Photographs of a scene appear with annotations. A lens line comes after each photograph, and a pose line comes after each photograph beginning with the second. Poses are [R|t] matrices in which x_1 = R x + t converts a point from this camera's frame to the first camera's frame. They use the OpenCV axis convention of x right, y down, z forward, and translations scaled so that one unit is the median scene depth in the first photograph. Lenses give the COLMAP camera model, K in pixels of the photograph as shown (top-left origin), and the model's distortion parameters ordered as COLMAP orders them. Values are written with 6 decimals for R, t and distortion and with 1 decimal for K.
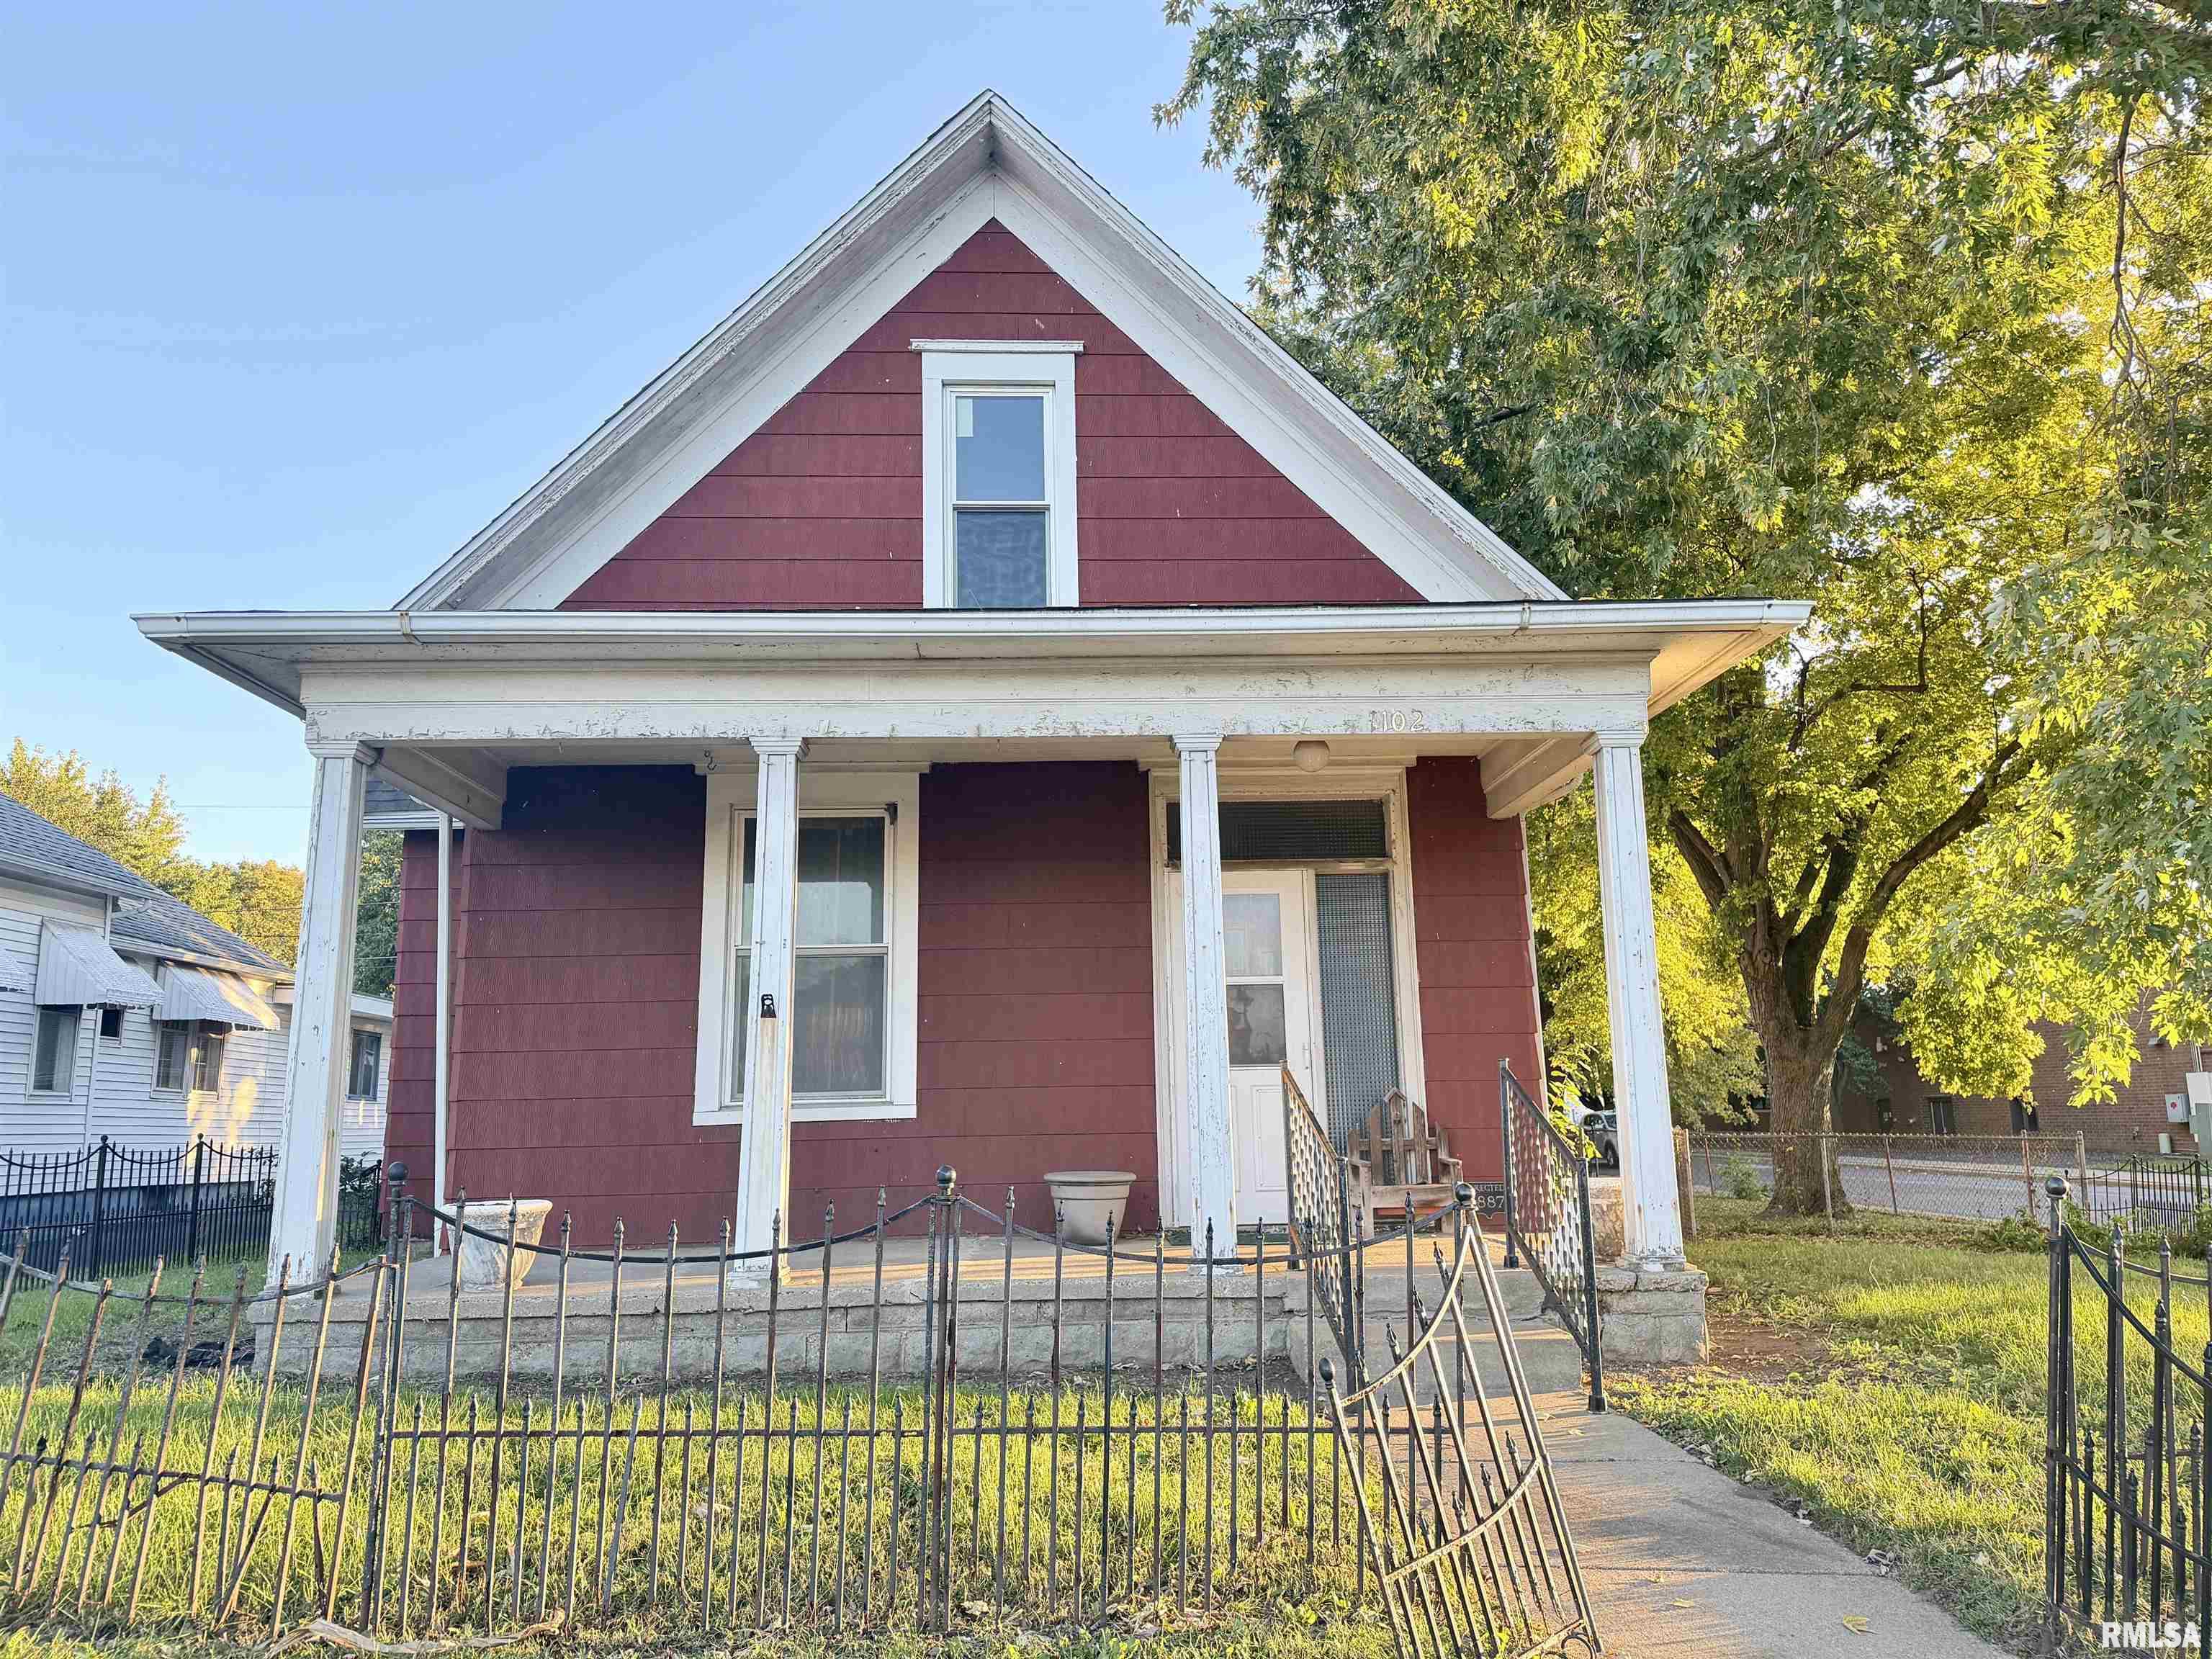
lens RADIAL K [[1557.7, 0, 1106.0], [0, 1557.7, 829.5], [0, 0, 1]] dist [0.017032, -0.000900]
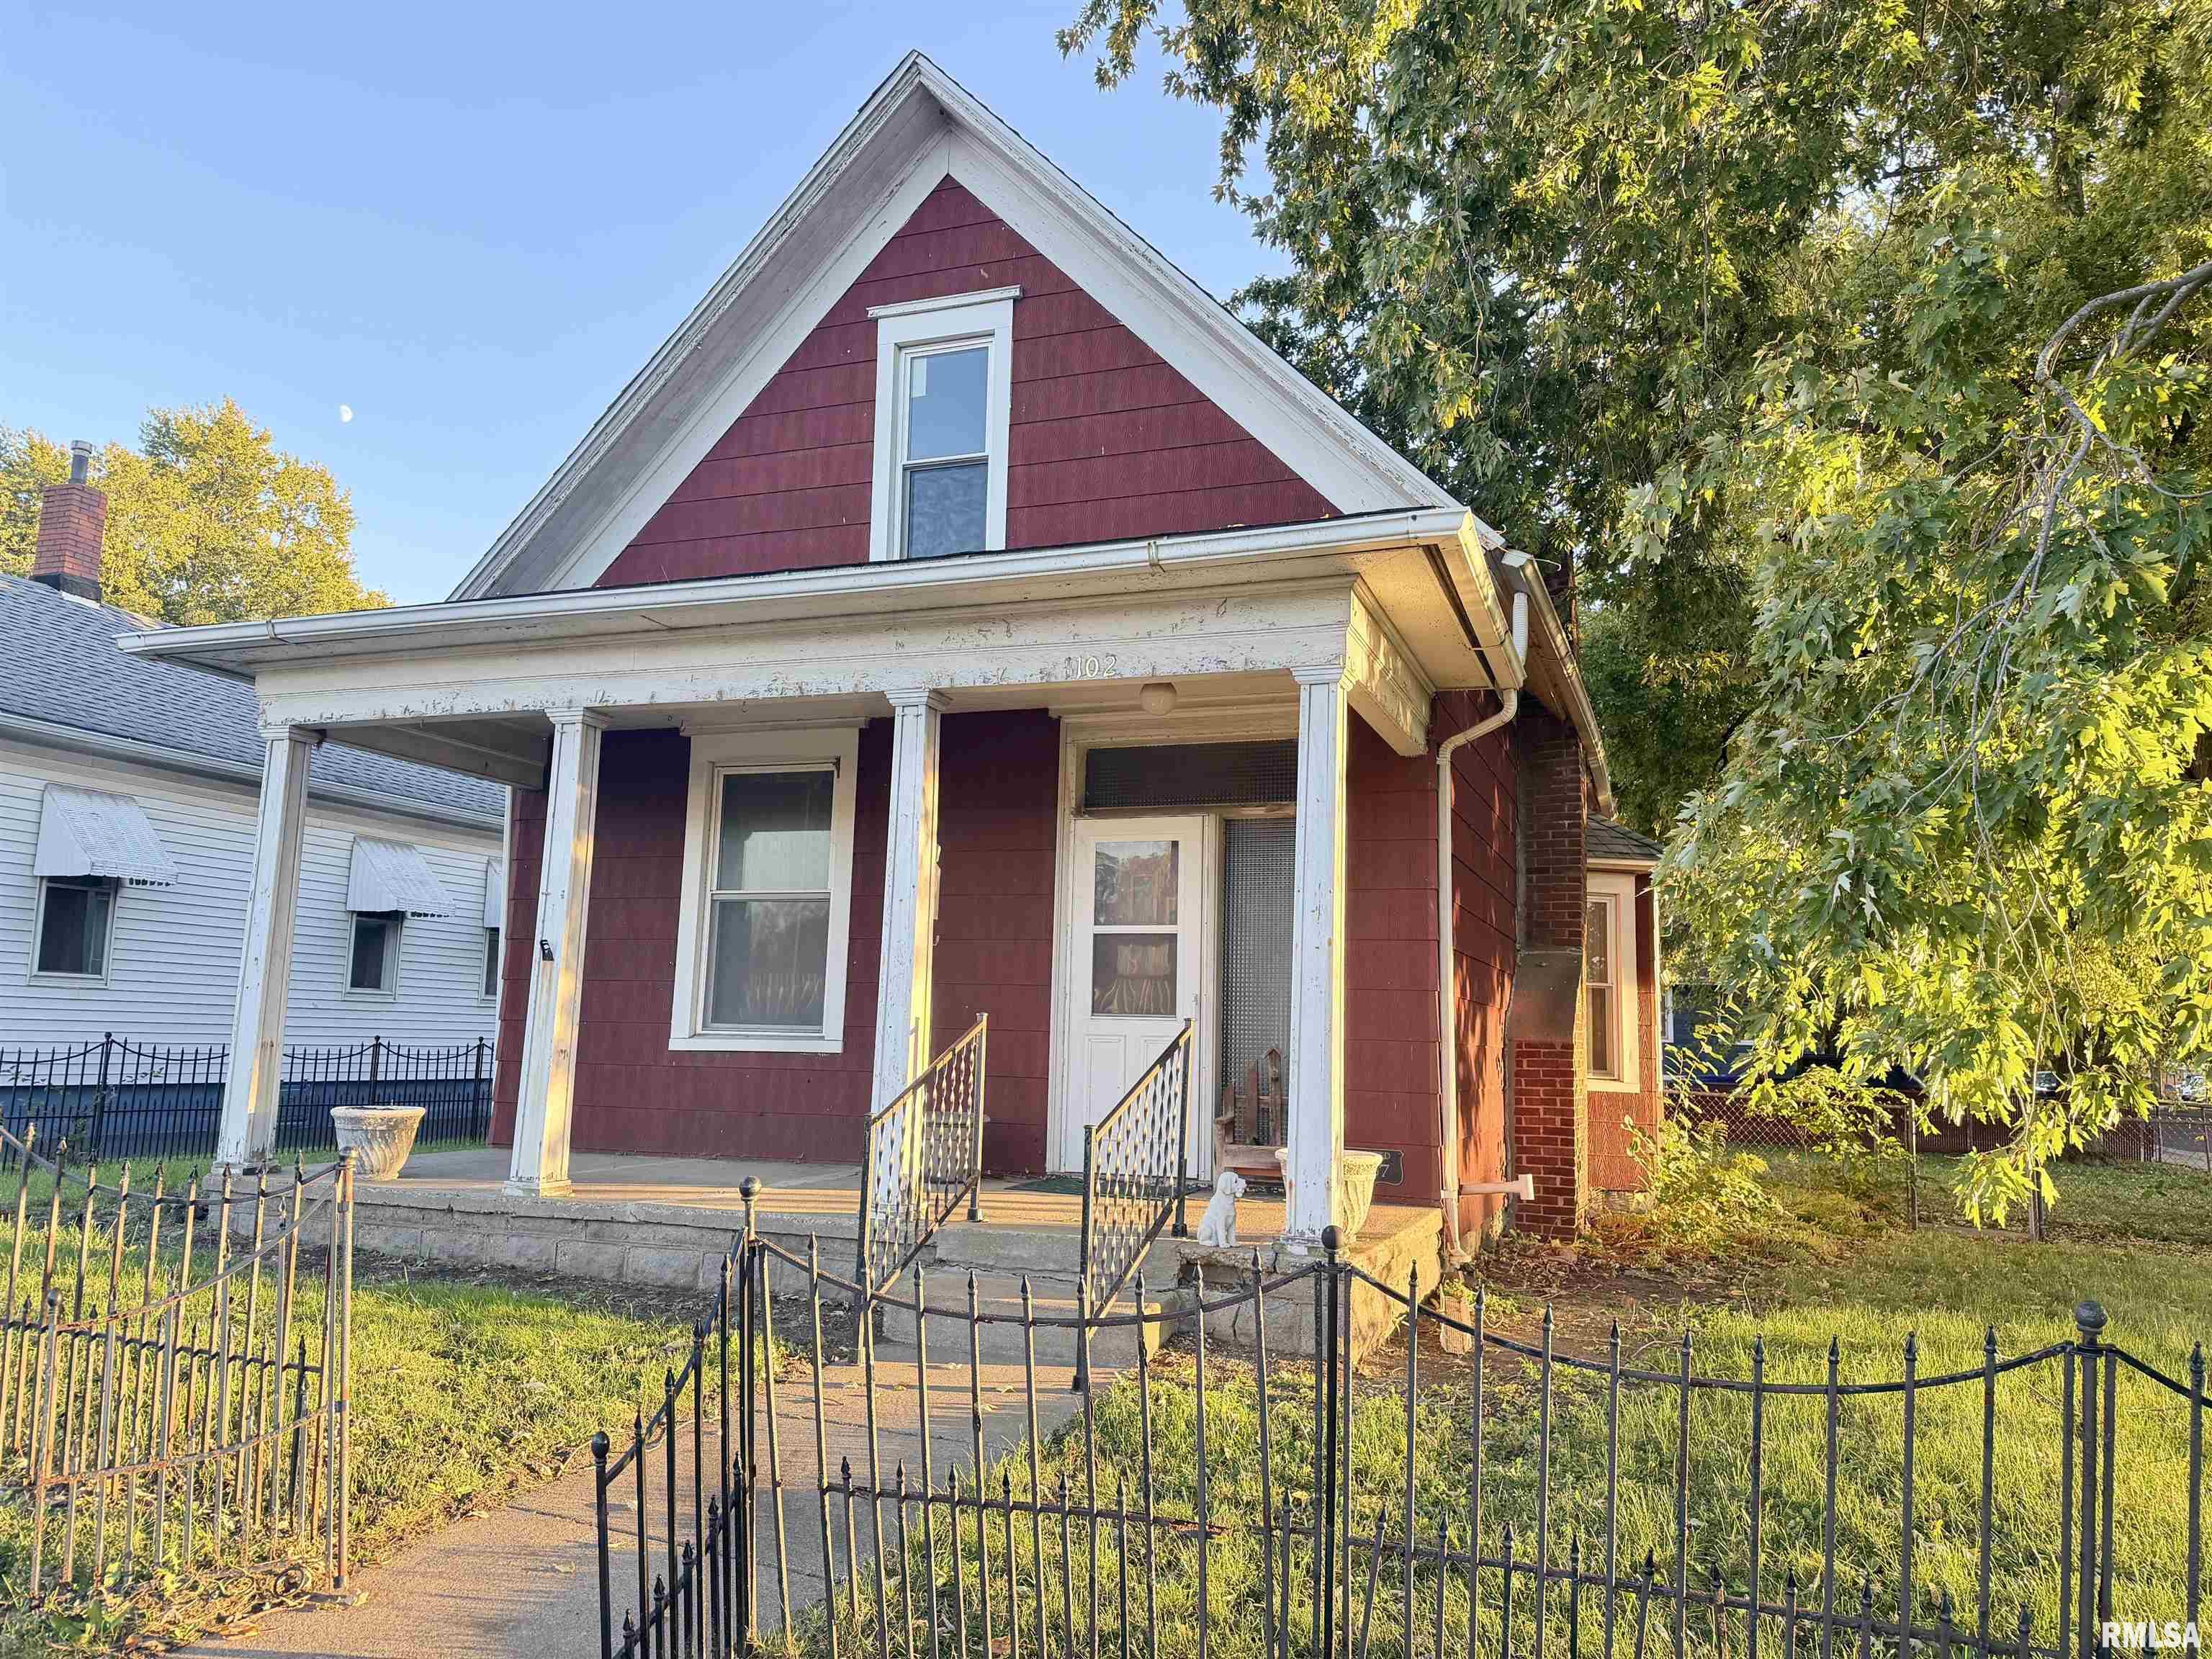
lens RADIAL K [[1581.3, 0, 1106.0], [0, 1581.3, 829.5], [0, 0, 1]] dist [0.005084, 0.000841]
pose [[0.918907, -0.007754, -0.394397, 0.436678], [0.026358, 0.998779, 0.041775, -0.007482], [0.393592, -0.048783, 0.917990, 0.079309]]
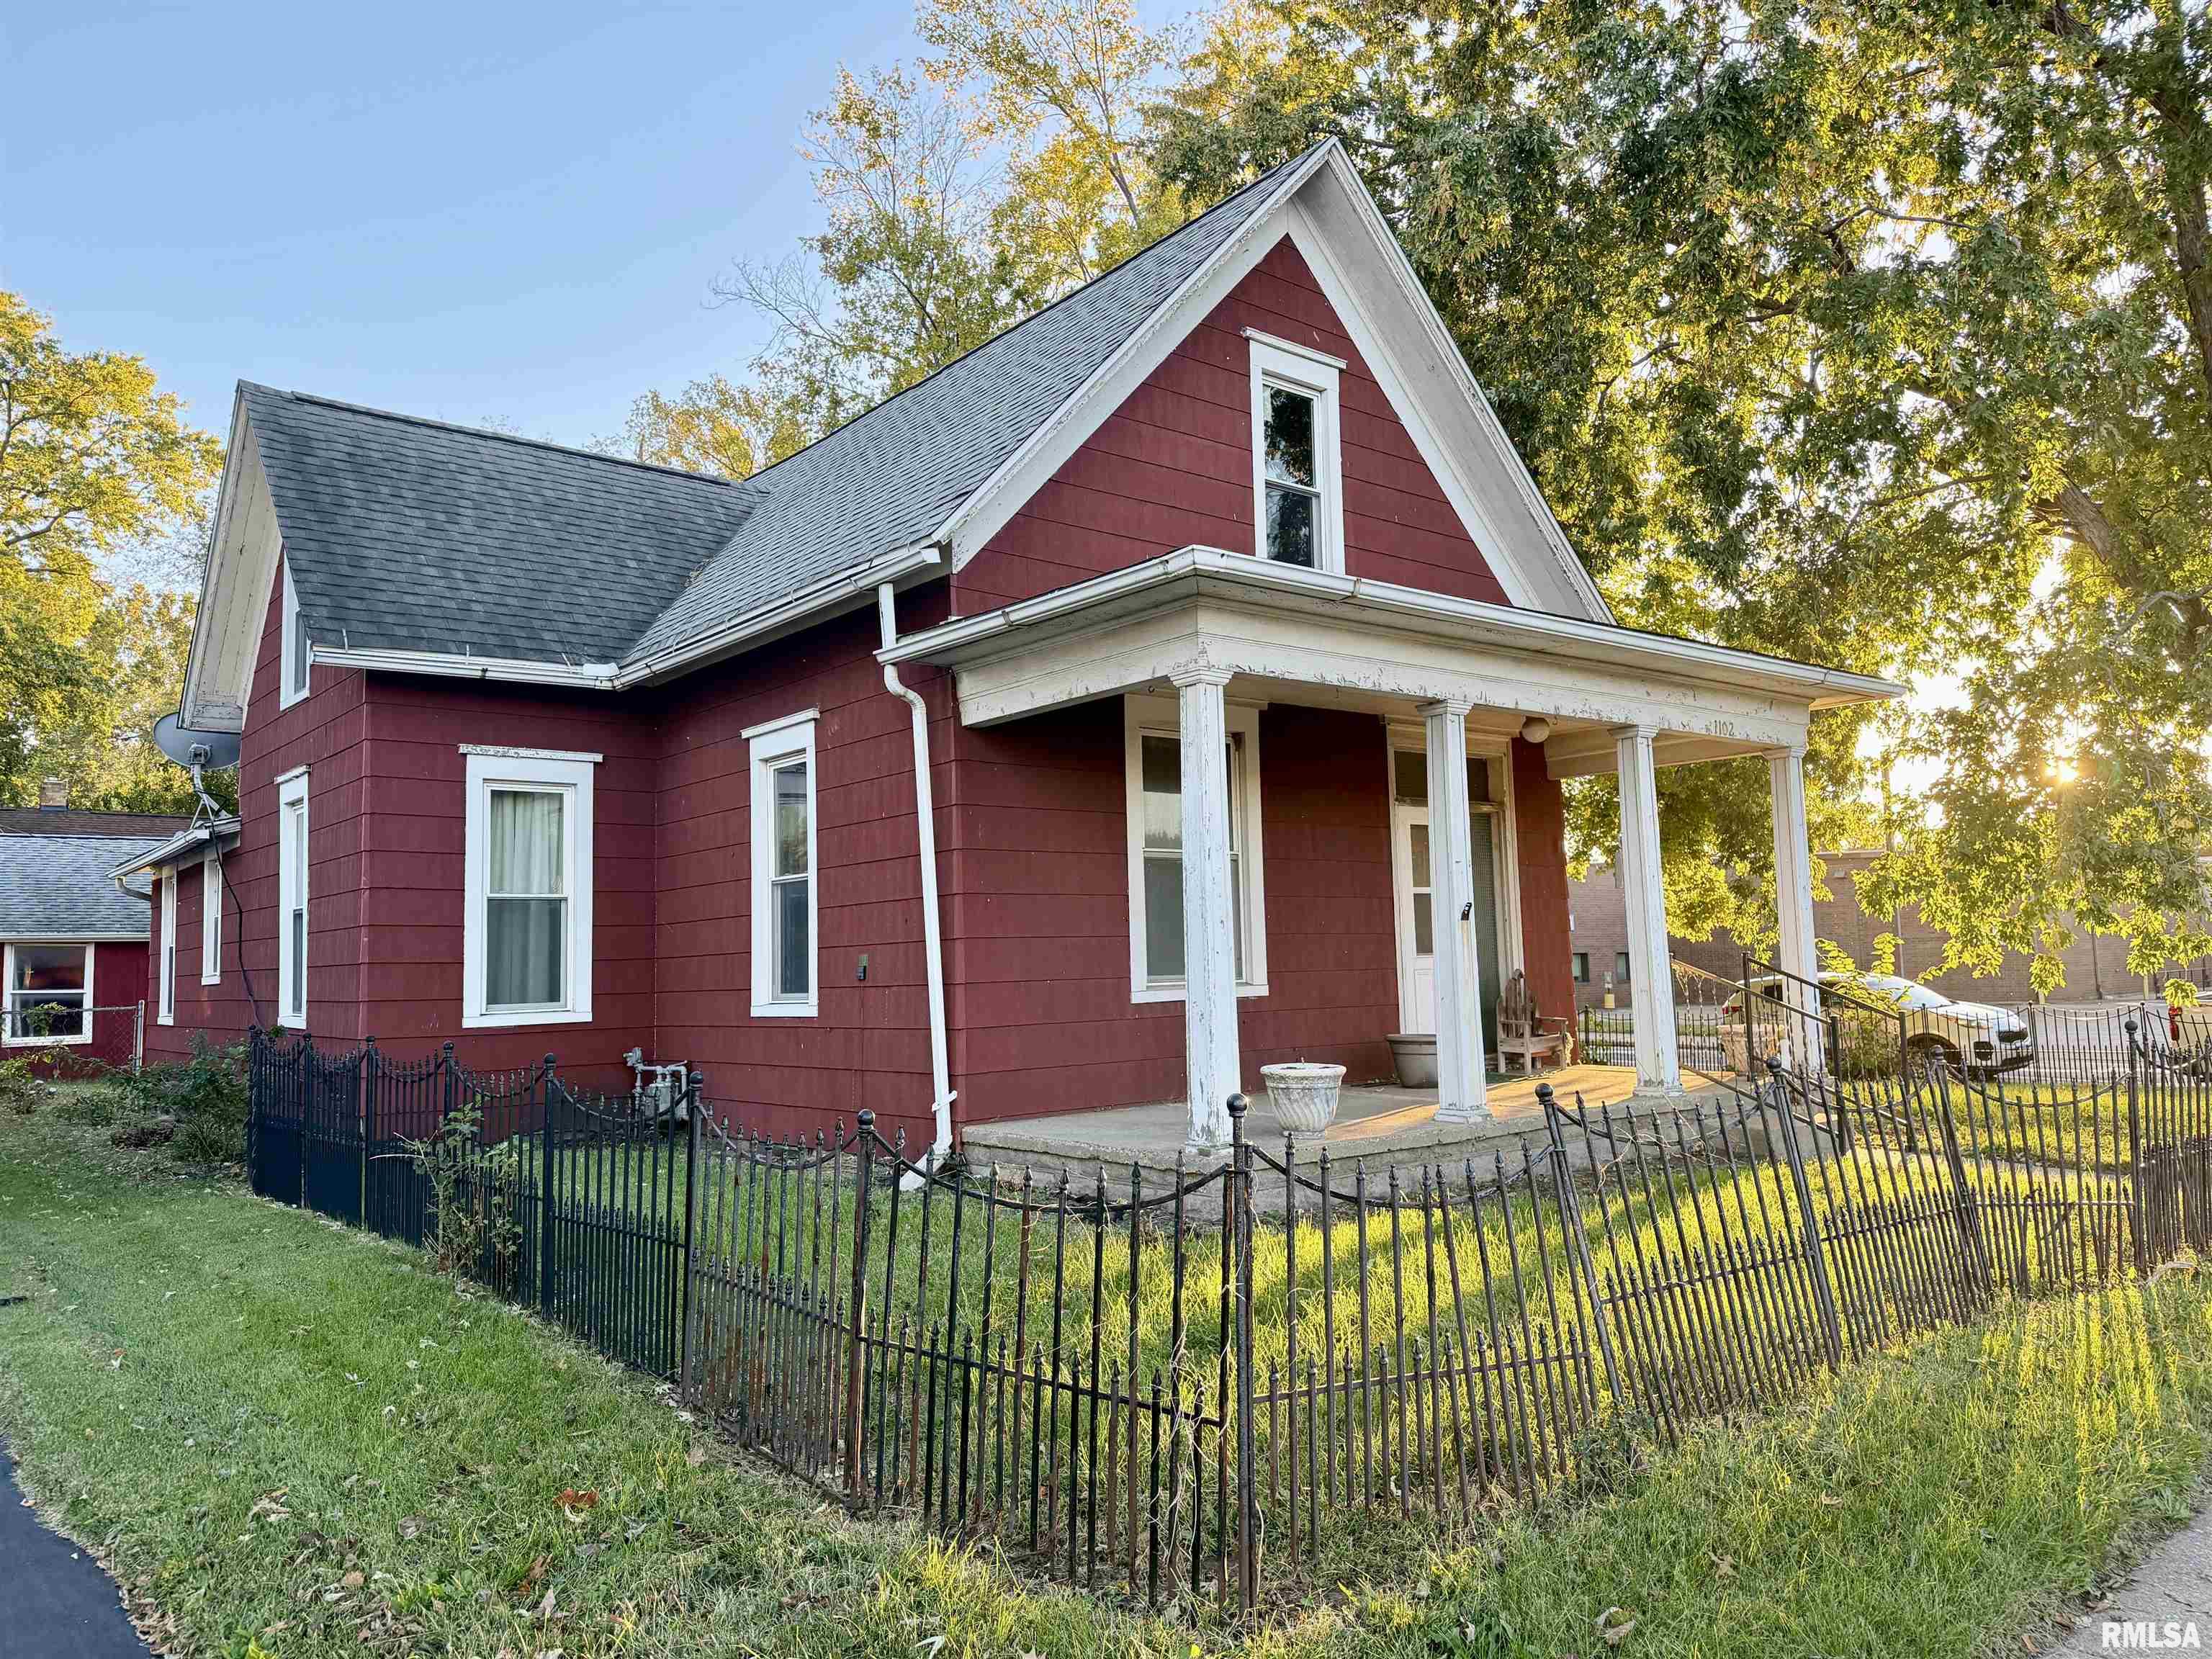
lens RADIAL K [[1591.0, 0, 1103.7], [0, 1591.0, 888.9], [0, 0, 1]] dist [0.002792, 0.000440]
pose [[0.812863, 0.034808, 0.581414, -0.881515], [-0.090861, 0.993570, 0.067548, 0.027968], [-0.575324, -0.107735, 0.810799, 0.066598]]
